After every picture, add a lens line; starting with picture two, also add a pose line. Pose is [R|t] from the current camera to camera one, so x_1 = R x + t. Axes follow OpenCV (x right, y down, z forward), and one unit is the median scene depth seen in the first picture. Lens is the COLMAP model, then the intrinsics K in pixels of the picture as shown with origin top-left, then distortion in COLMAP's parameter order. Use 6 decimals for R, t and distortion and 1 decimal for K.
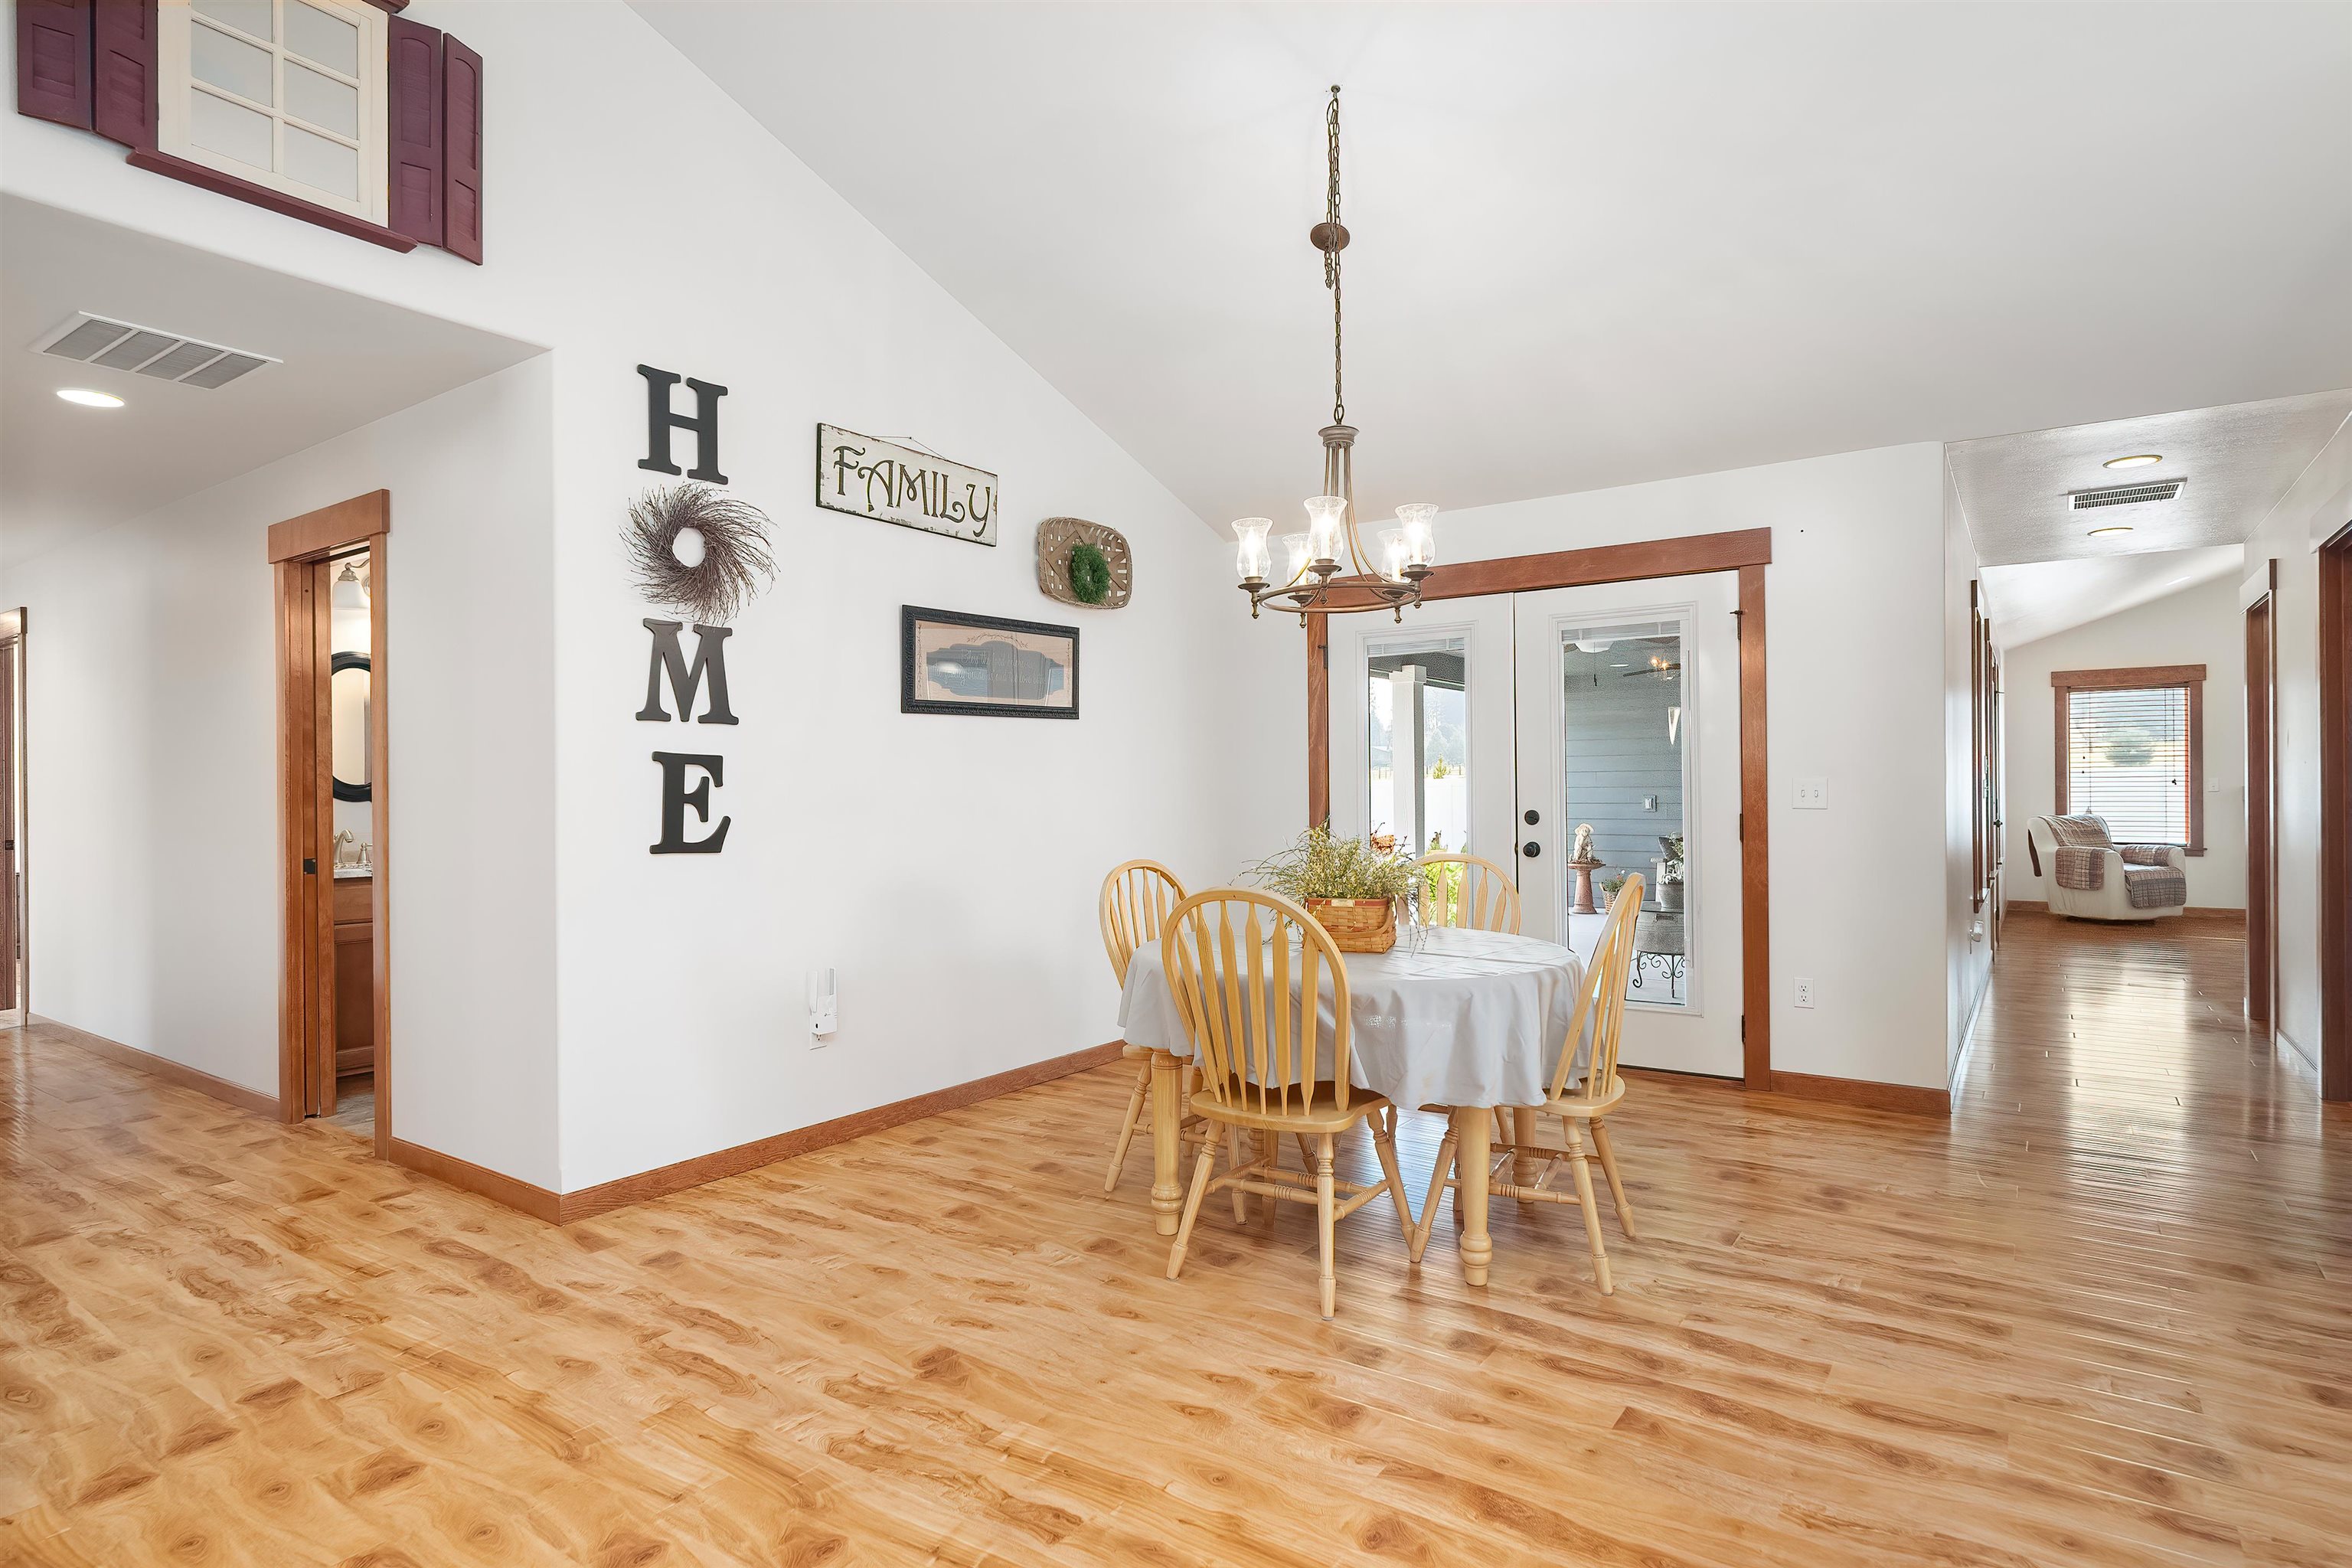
lens RADIAL K [[1249.5, 0, 1171.4], [0, 1249.5, 781.4], [0, 0, 1]] dist [0.005225, -0.004739]
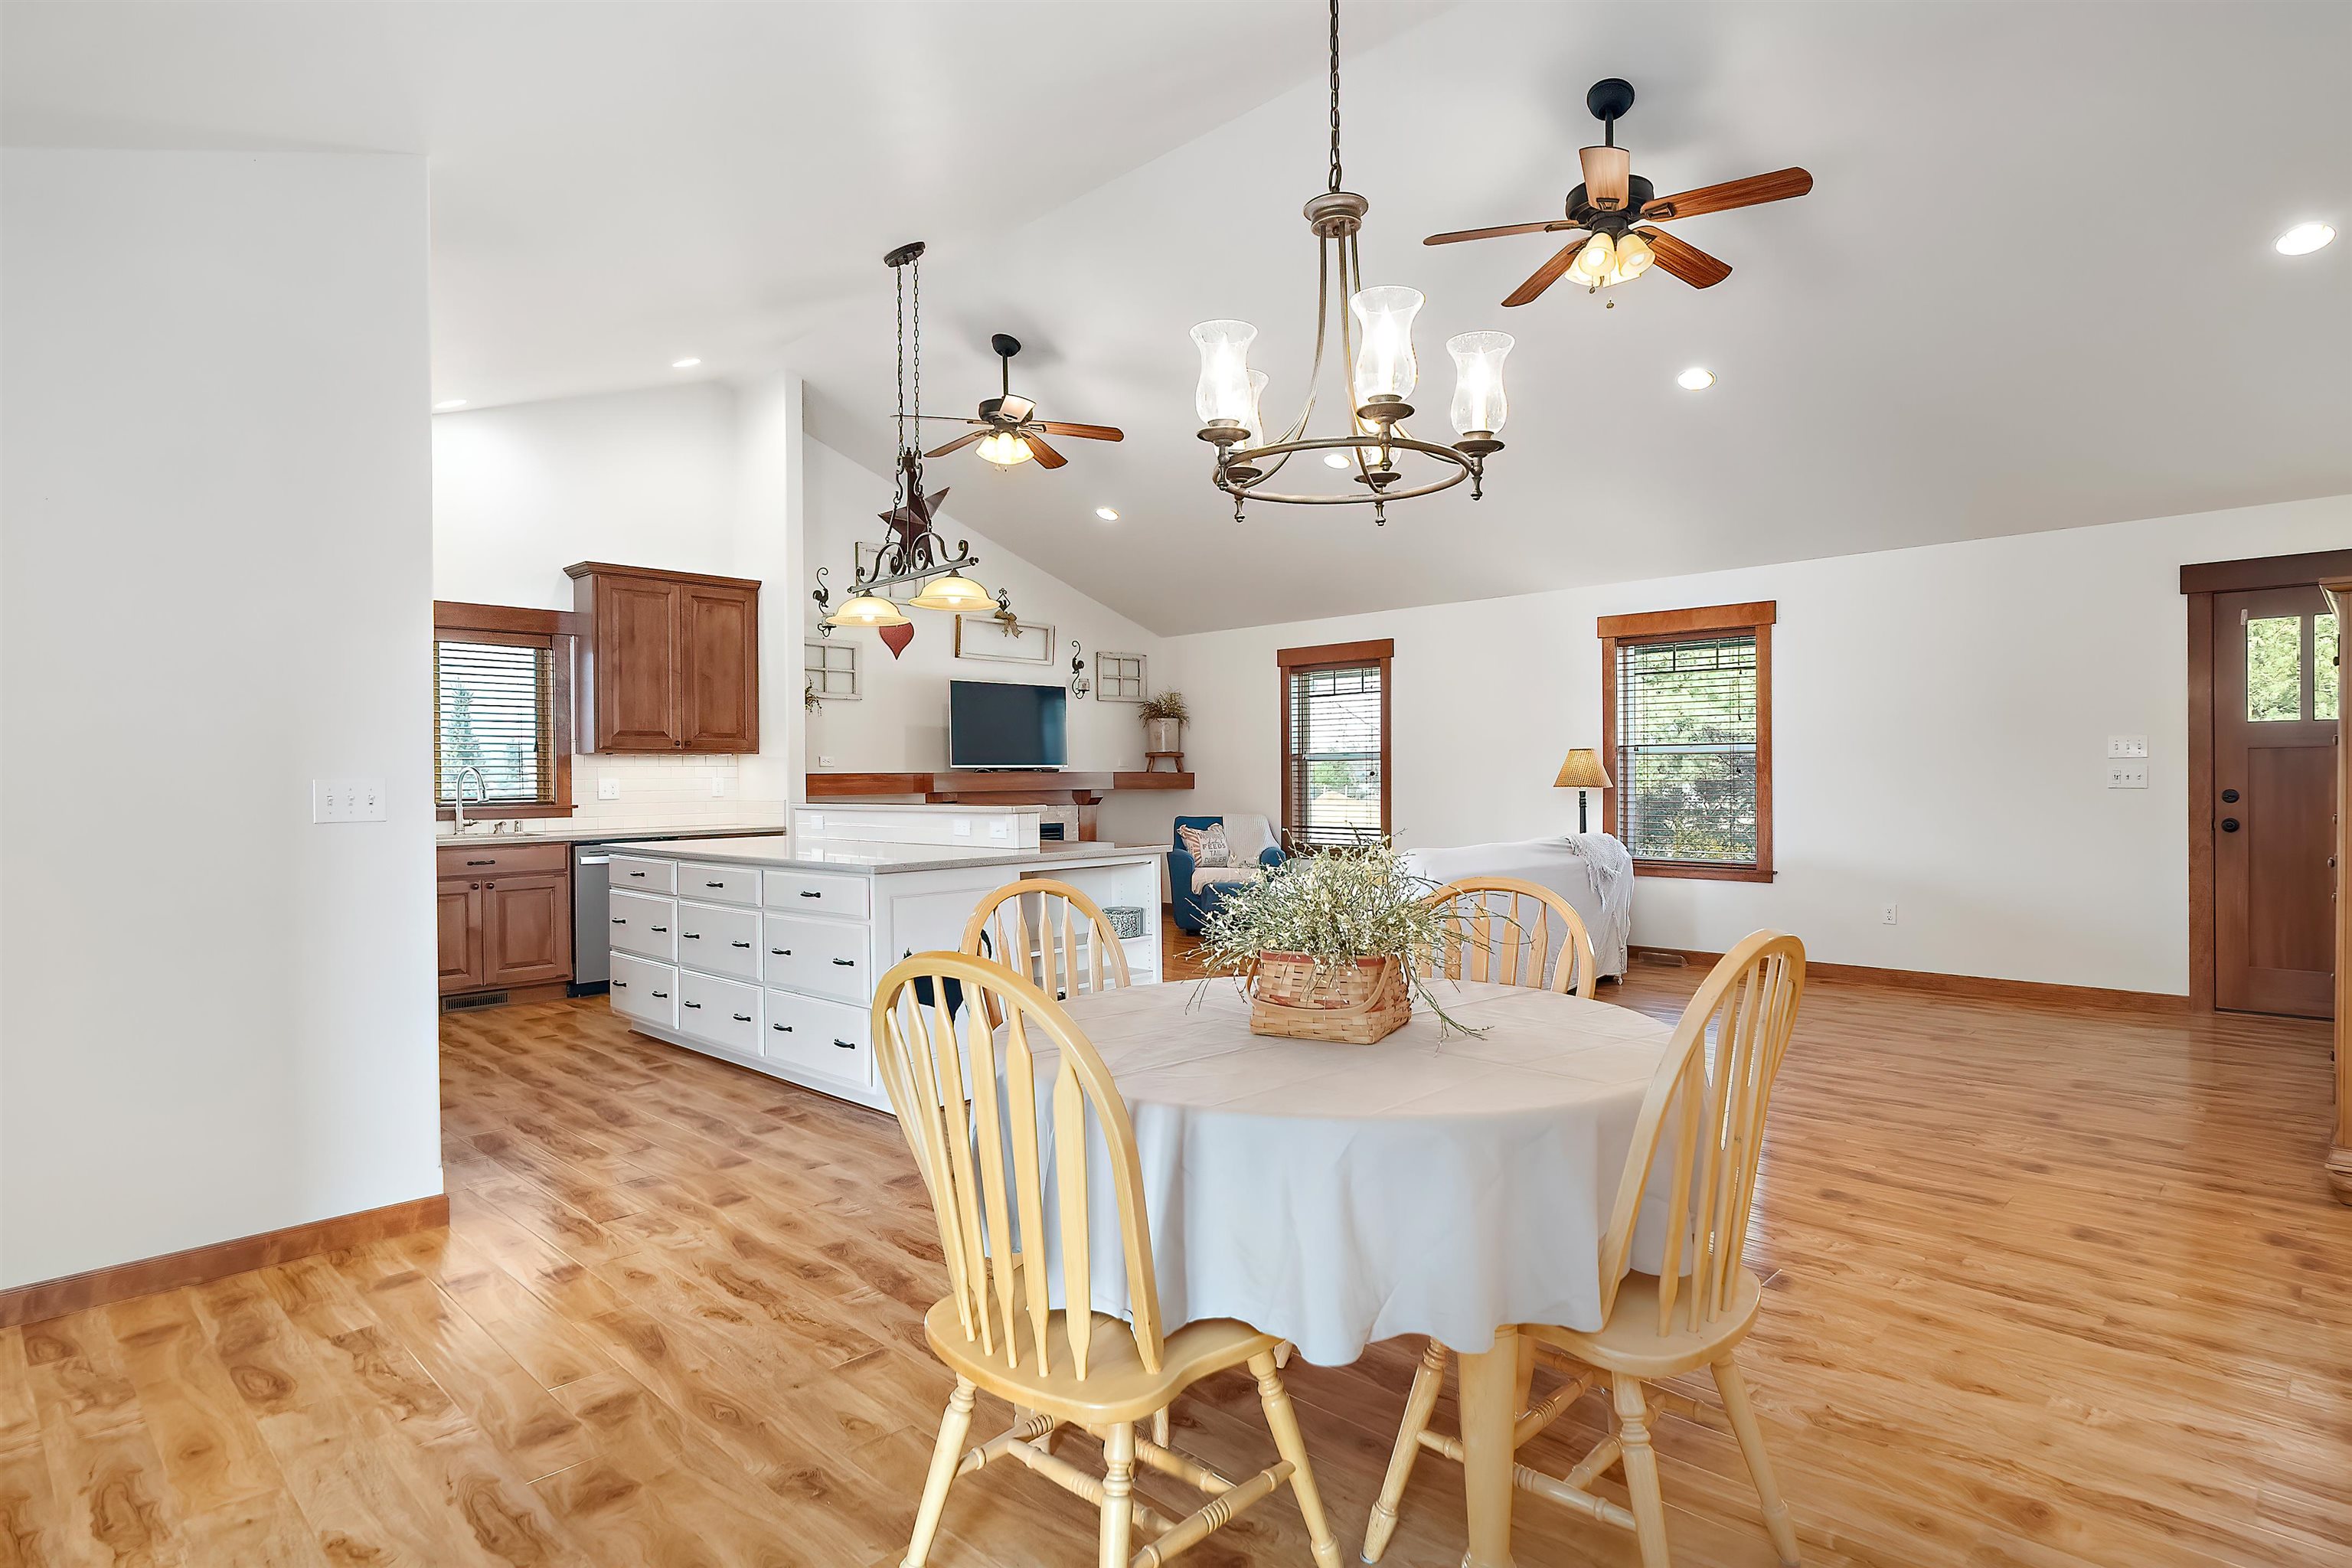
lens RADIAL K [[1249.5, 0, 1149.9], [0, 1249.5, 774.8], [0, 0, 1]] dist [0.005225, -0.004739]
pose [[-0.984576, 0.016560, 0.174173, 0.112292], [0.014921, 0.999831, -0.010715, 0.008229], [-0.174321, -0.007951, -0.984657, 1.530667]]
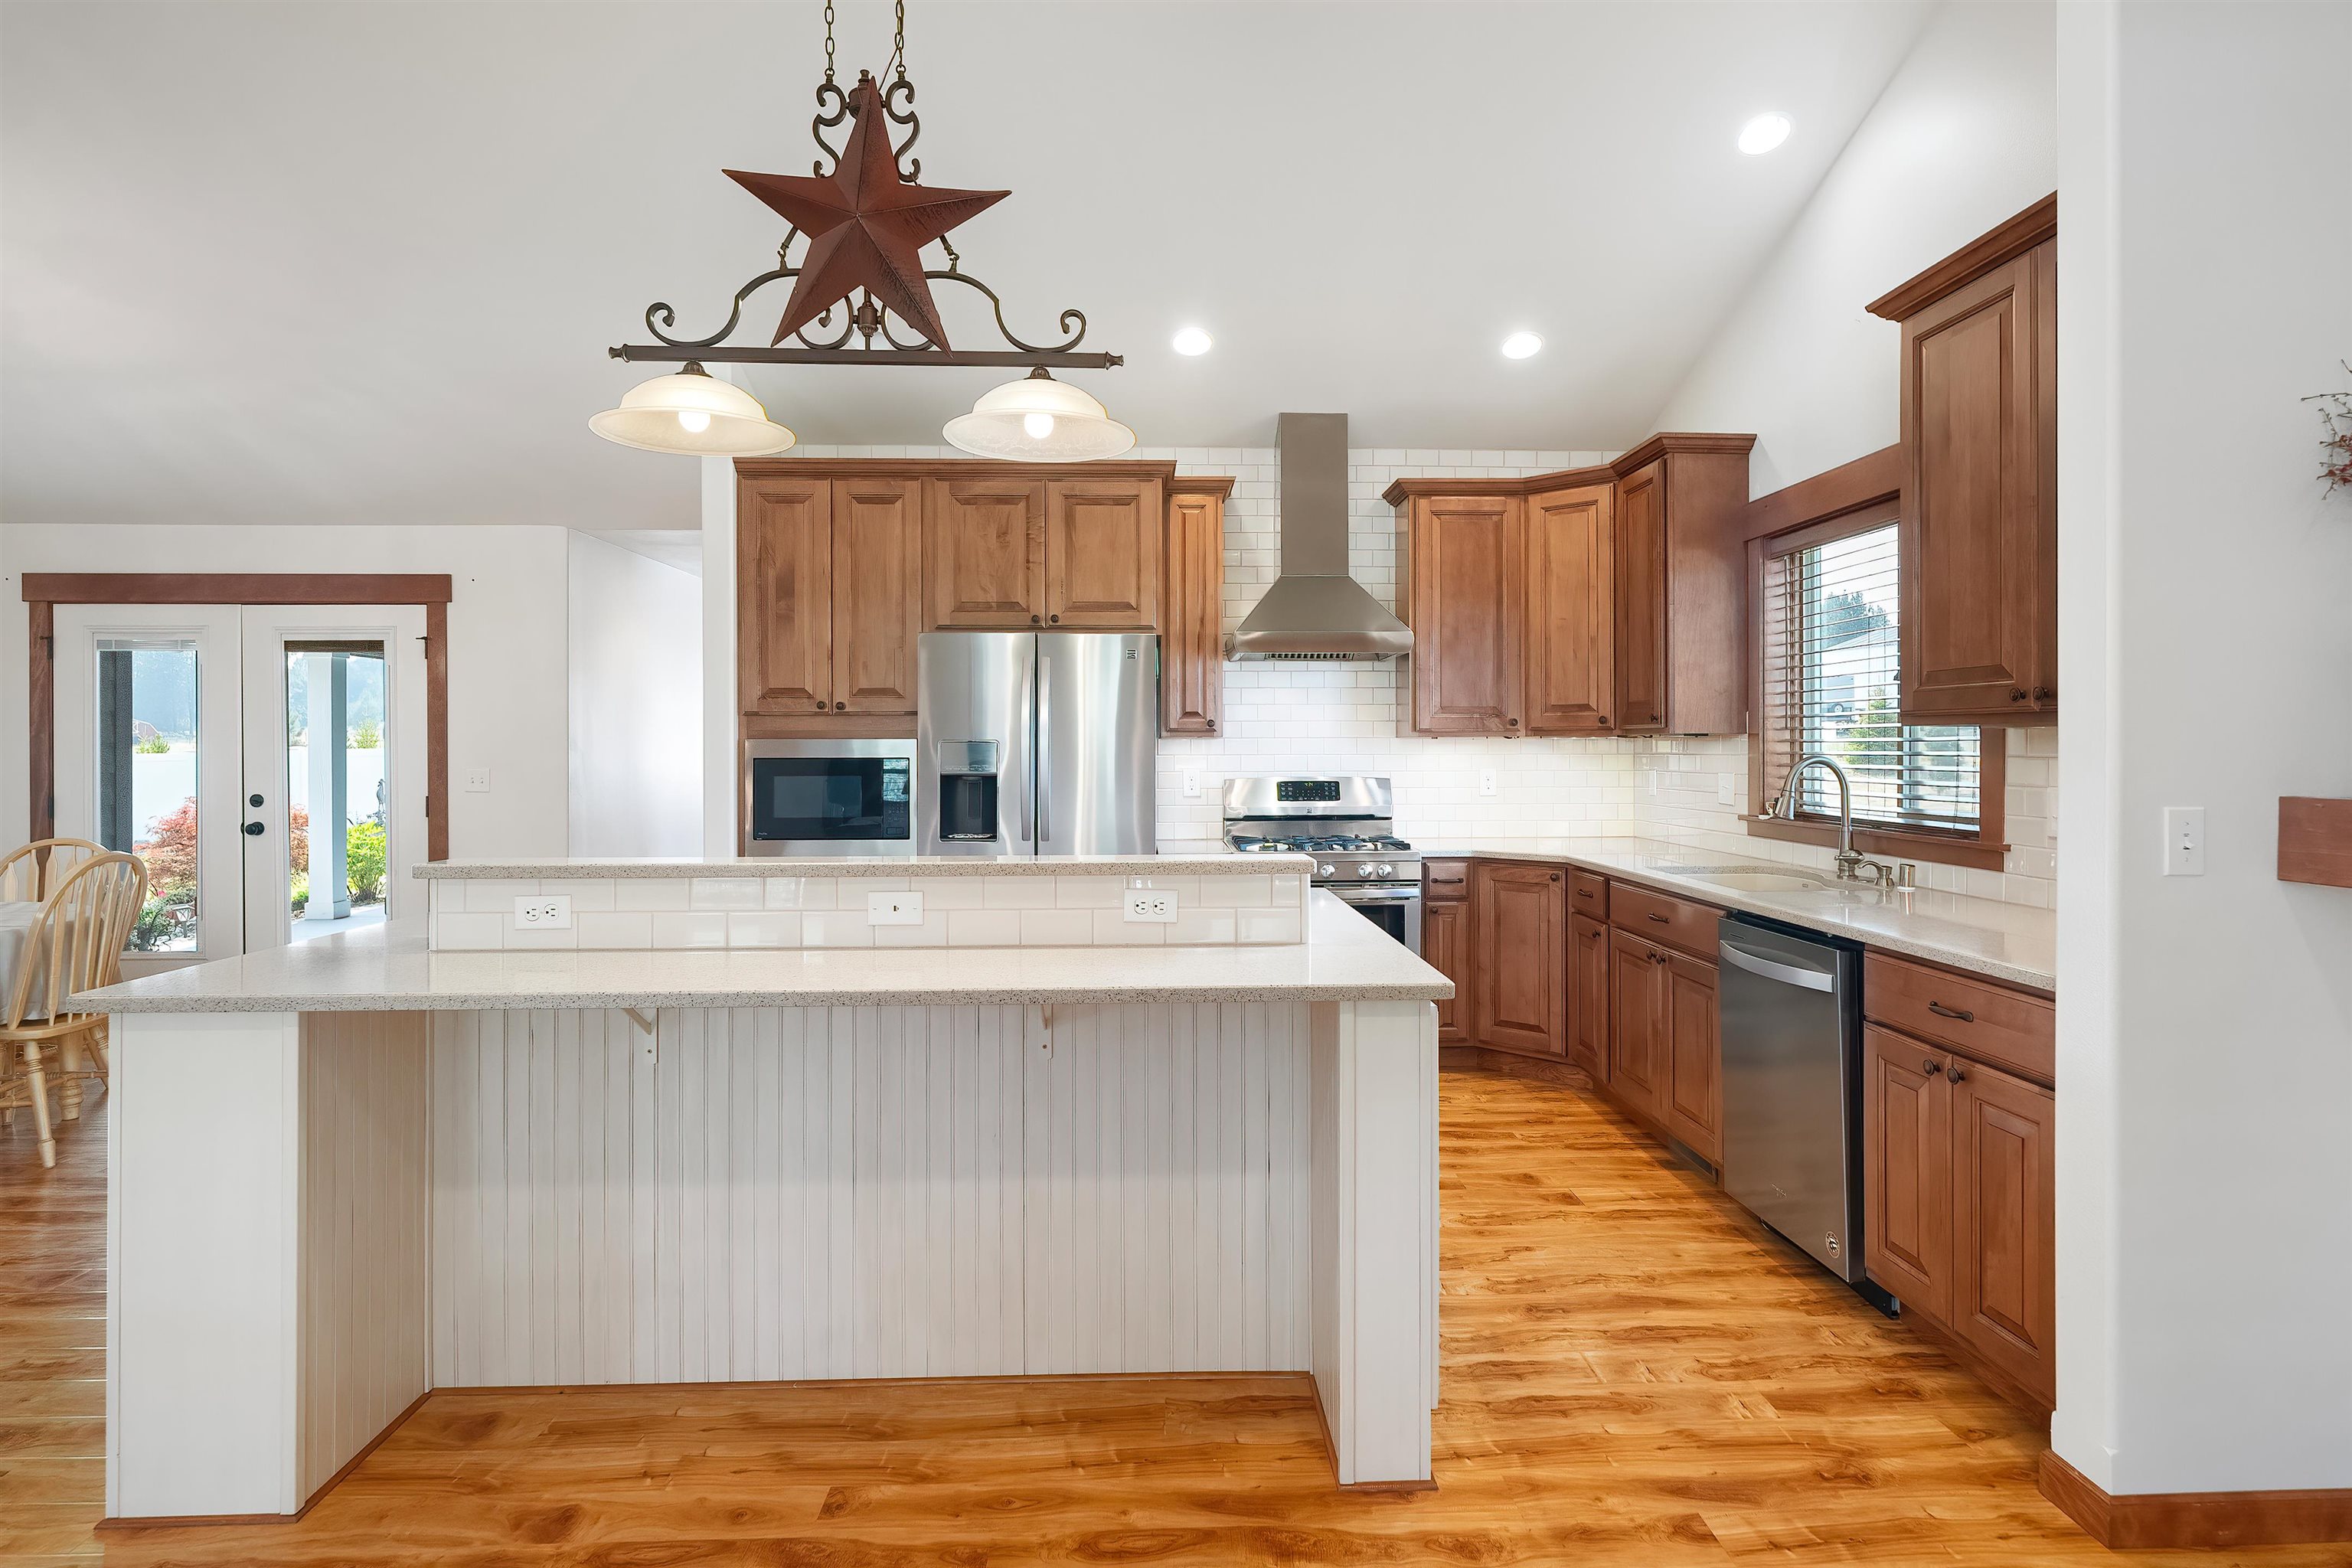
lens RADIAL K [[1196.1, 0, 1149.5], [0, 1196.1, 747.5], [0, 0, 1]] dist [-0.005031, 0.002372]
pose [[0.788691, 0.007223, 0.614748, 0.380127], [-0.009356, 0.999956, 0.000254, -0.041121], [-0.614719, -0.005952, 0.788724, -0.556393]]
